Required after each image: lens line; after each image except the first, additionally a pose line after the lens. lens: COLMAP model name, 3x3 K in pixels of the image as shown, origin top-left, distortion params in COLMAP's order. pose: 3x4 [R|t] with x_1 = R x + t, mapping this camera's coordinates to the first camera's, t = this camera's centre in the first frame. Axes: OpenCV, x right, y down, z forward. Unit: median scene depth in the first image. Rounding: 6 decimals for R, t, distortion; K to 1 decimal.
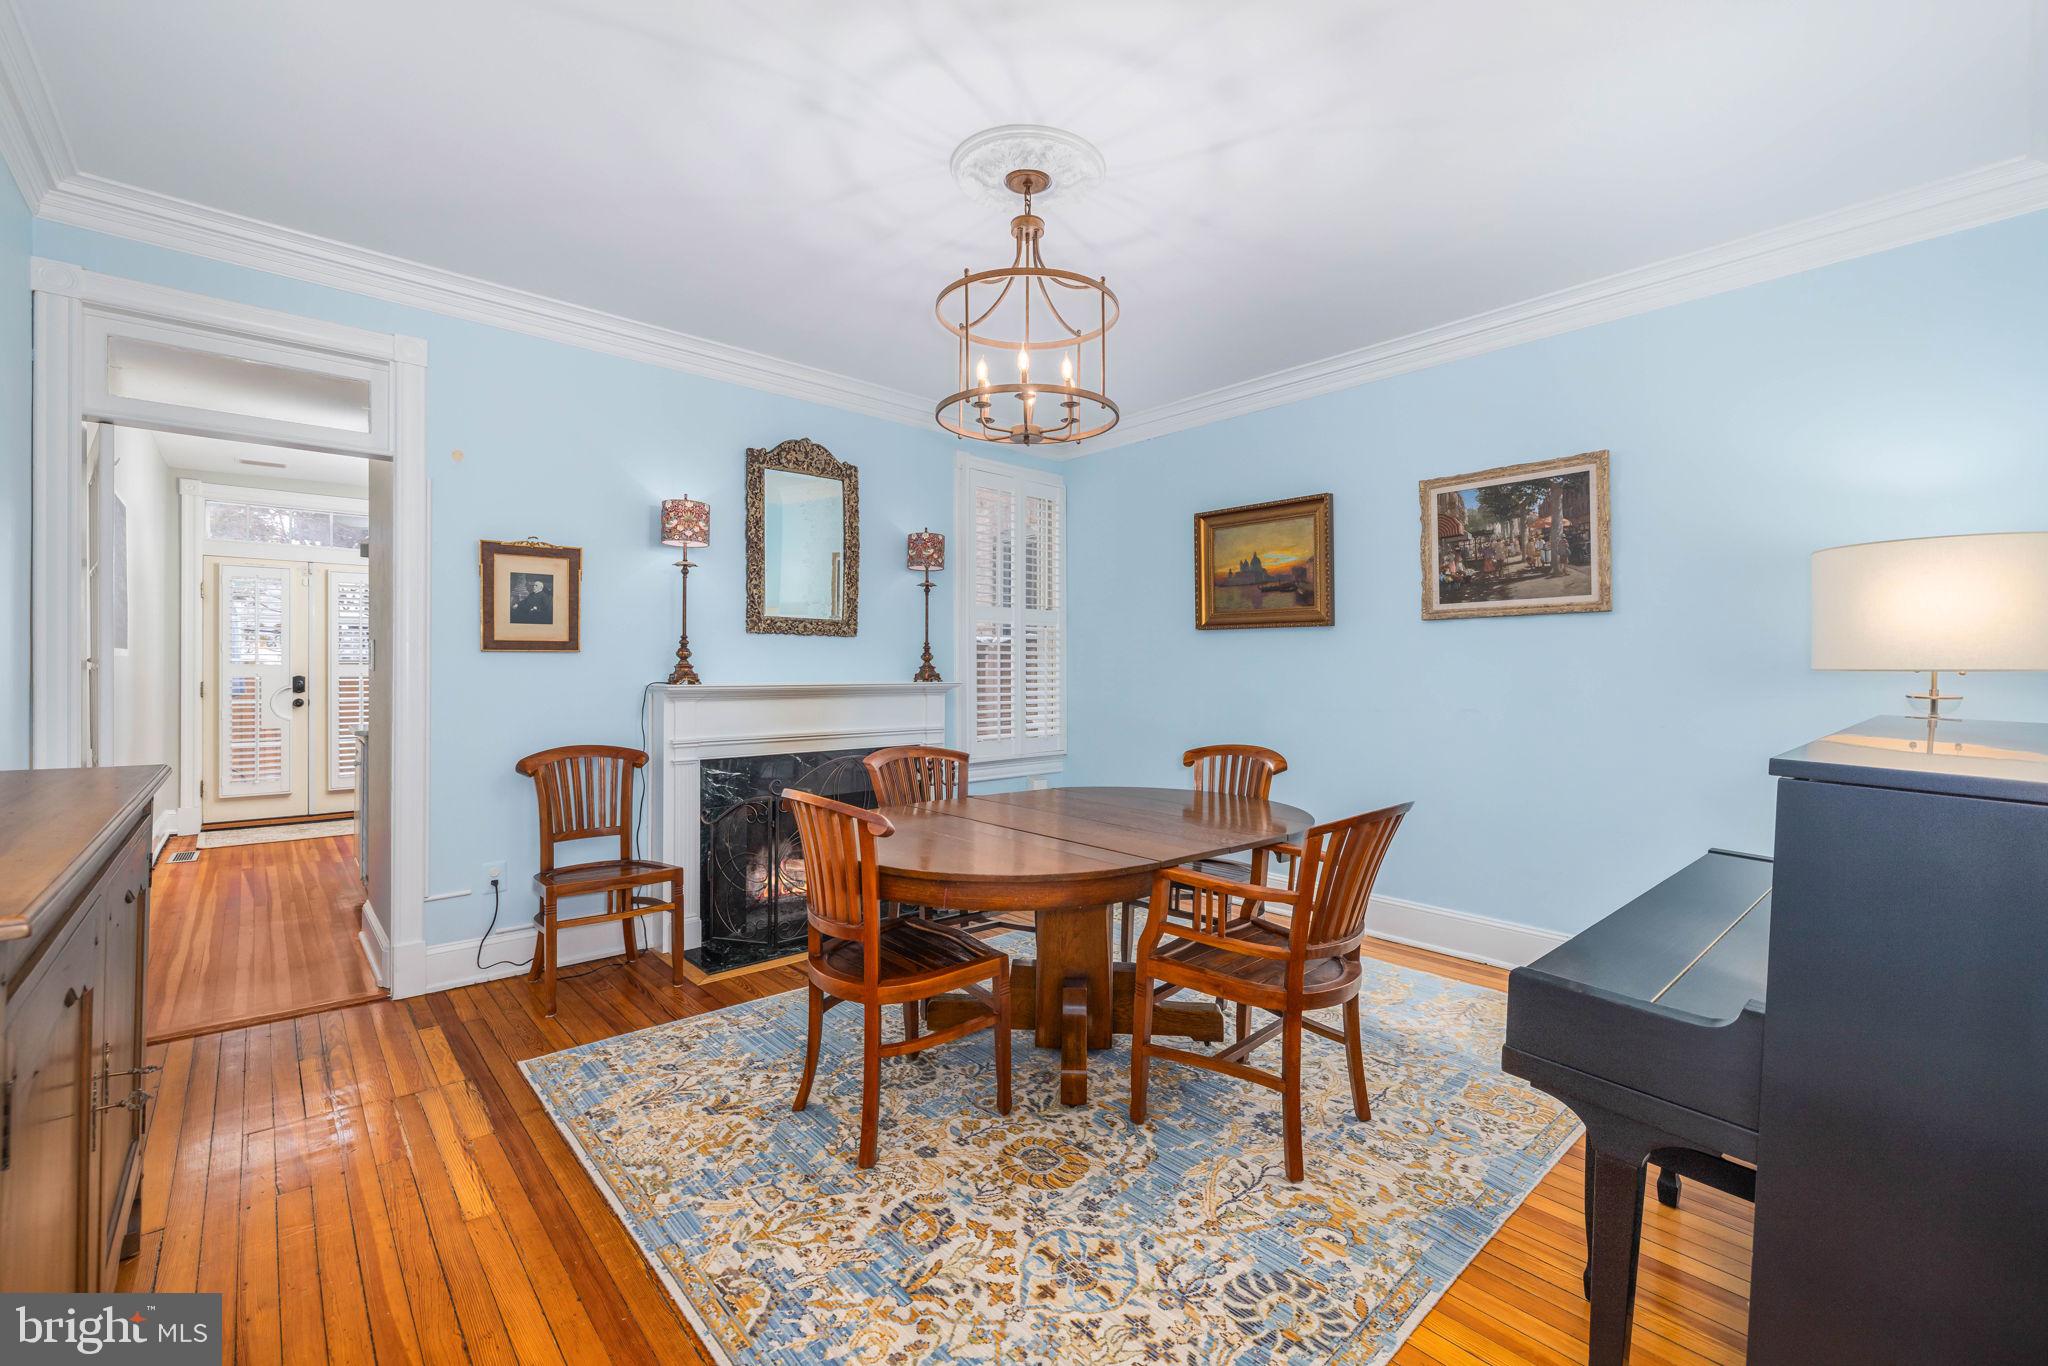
lens RADIAL K [[864.8, 0, 1041.0], [0, 864.8, 673.4], [0, 0, 1]] dist [0.003325, -0.000639]
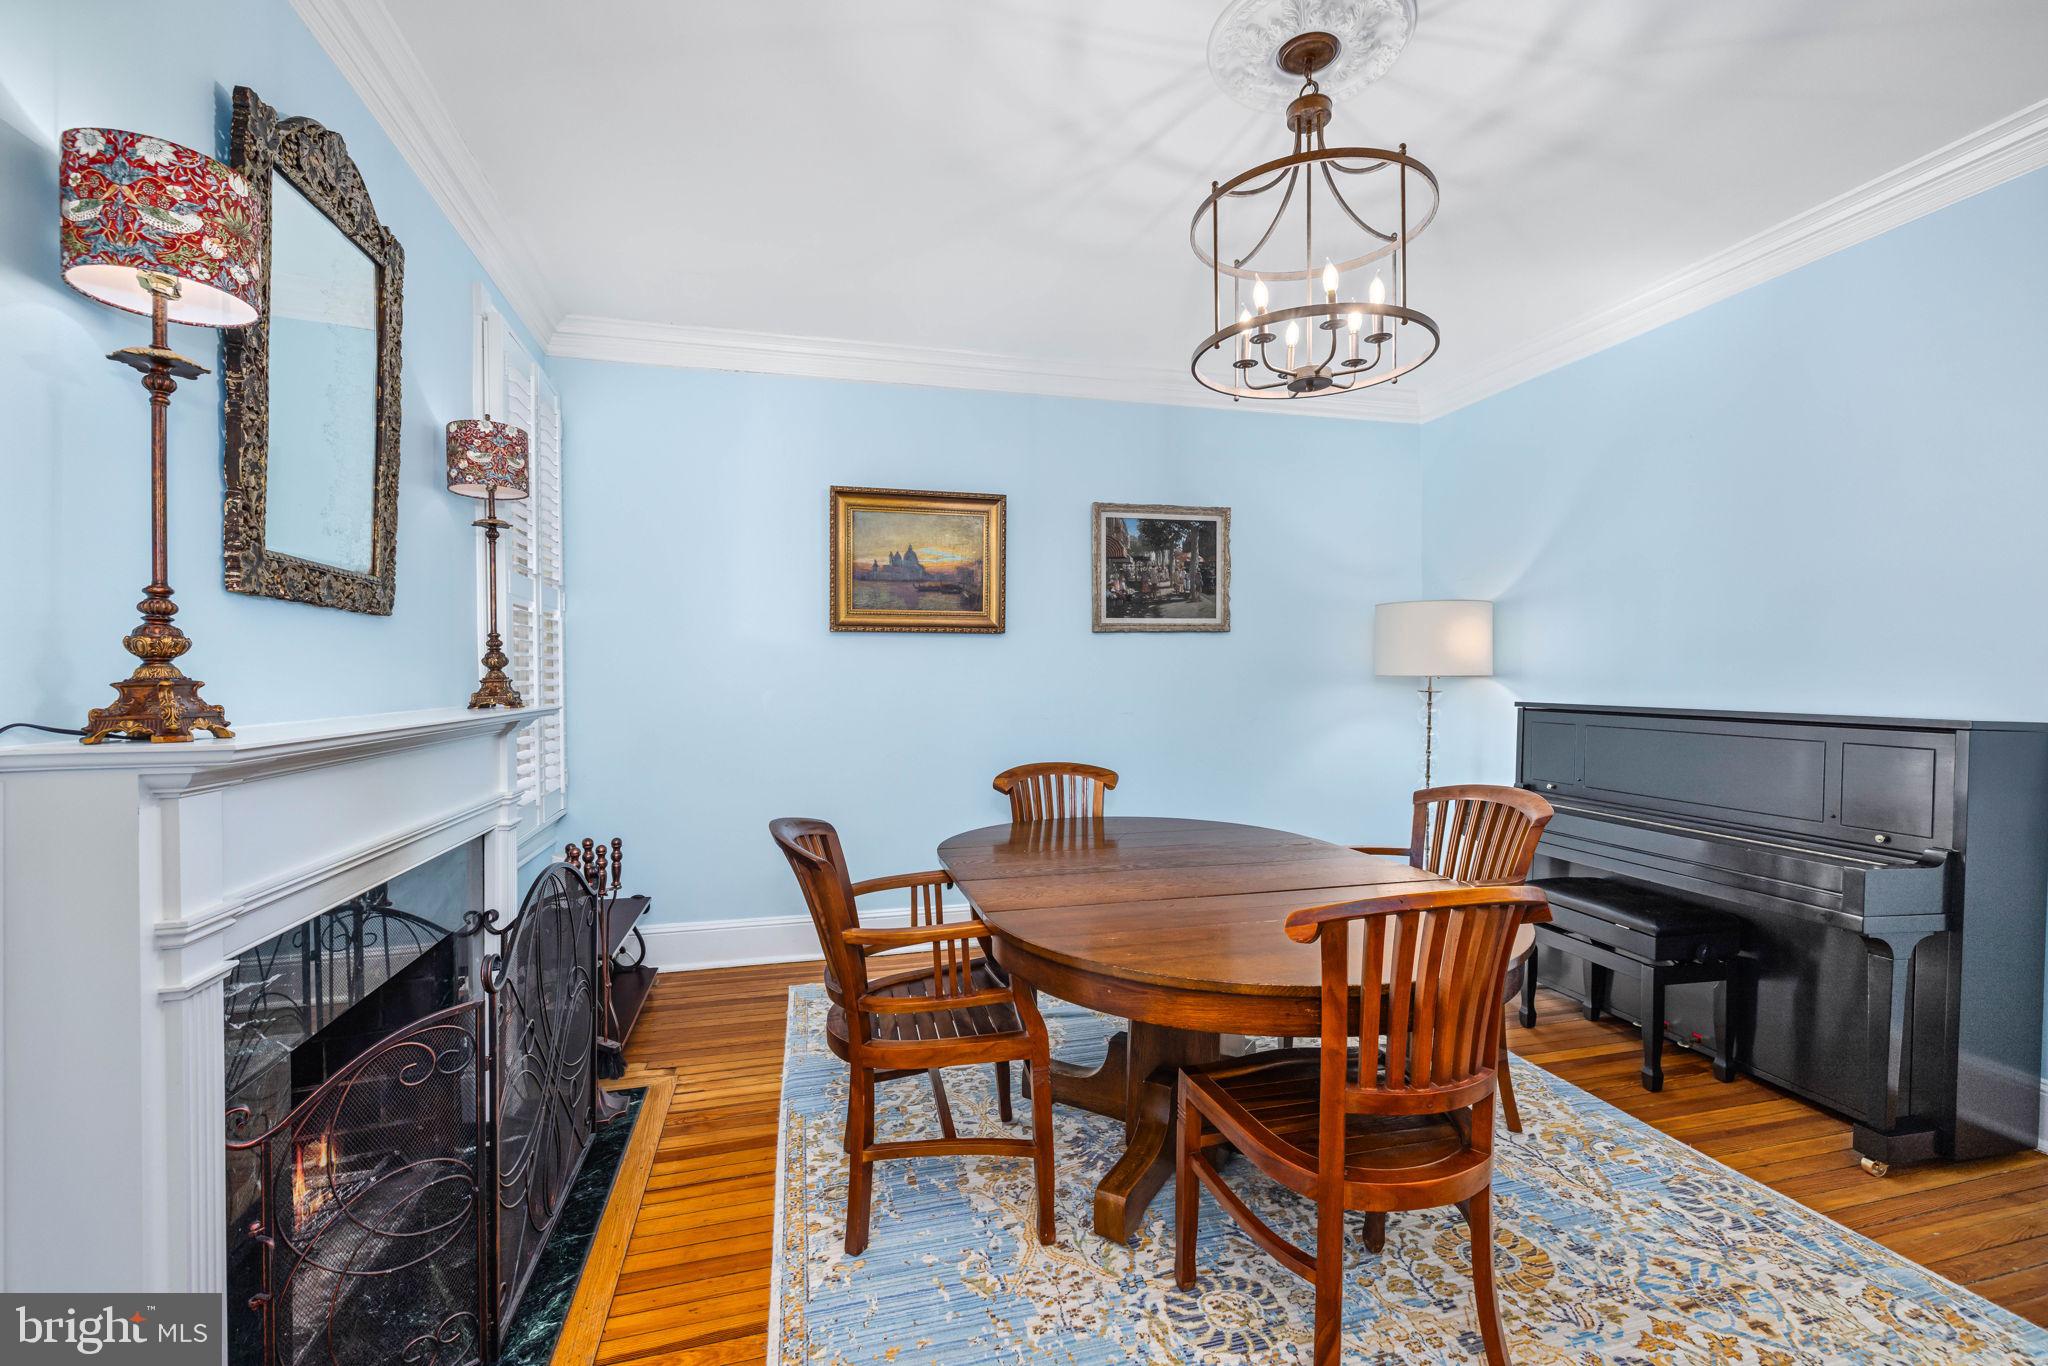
lens RADIAL K [[864.8, 0, 1027.1], [0, 864.8, 680.5], [0, 0, 1]] dist [0.003325, -0.000639]
pose [[0.461029, -0.009862, 0.887330, -0.571794], [0.012533, 0.999911, 0.004601, -0.007326], [-0.887296, 0.008999, 0.461112, 0.599052]]
